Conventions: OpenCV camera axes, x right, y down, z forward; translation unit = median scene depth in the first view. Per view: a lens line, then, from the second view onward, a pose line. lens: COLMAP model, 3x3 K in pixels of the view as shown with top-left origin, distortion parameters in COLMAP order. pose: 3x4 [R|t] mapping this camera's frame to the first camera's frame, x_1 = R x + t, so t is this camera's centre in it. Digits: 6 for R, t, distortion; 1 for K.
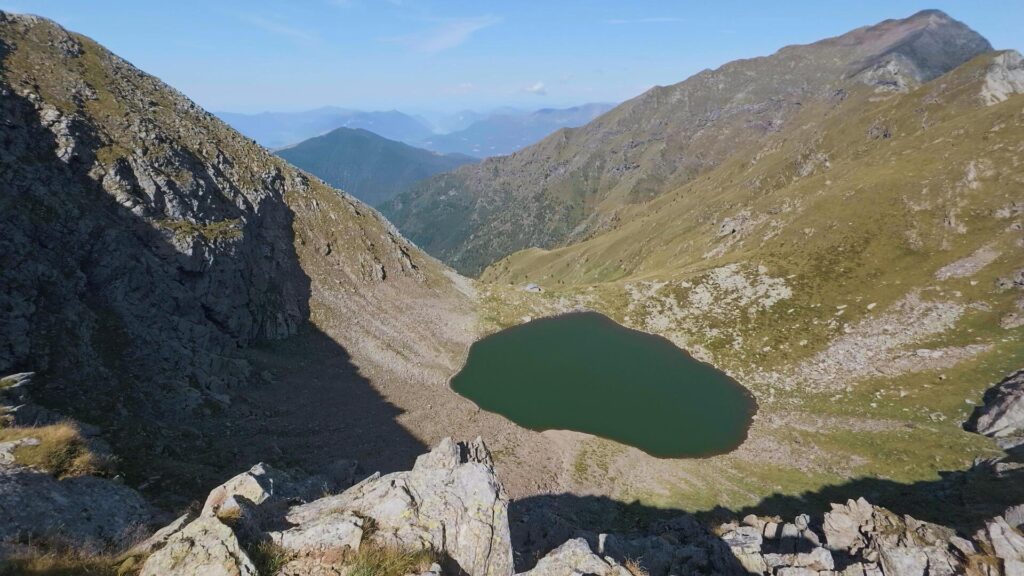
lens RADIAL K [[392.2, 0, 509.6], [0, 392.2, 286.6], [0, 0, 1]] dist [-0.000824, -0.000064]
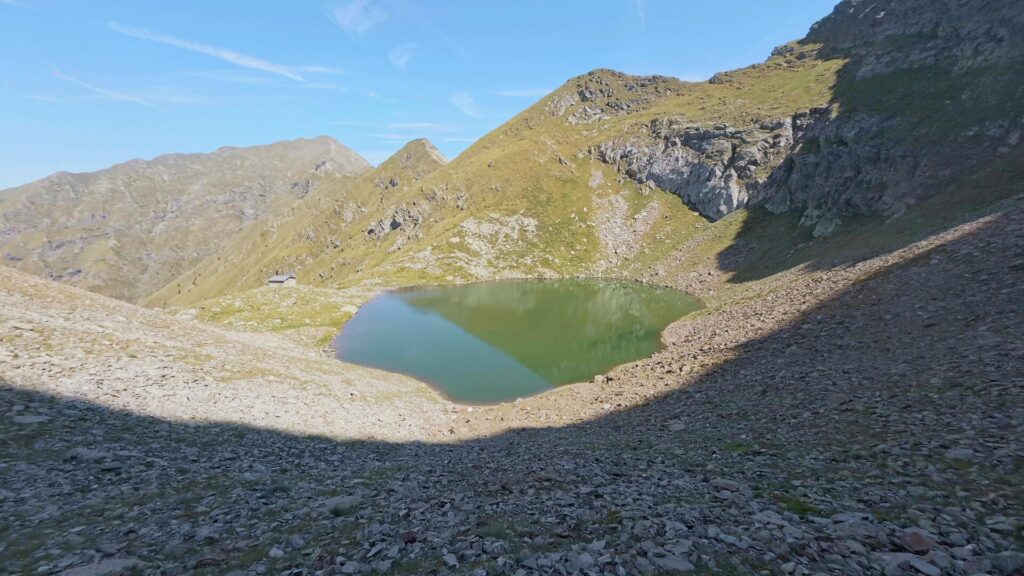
lens RADIAL K [[392.2, 0, 509.6], [0, 392.2, 286.6], [0, 0, 1]] dist [-0.000824, -0.000064]
pose [[0.356382, -0.172451, 0.918288, -0.163008], [0.403045, 0.915050, 0.015424, 0.063152], [-0.842939, 0.364615, 0.395612, 0.303531]]
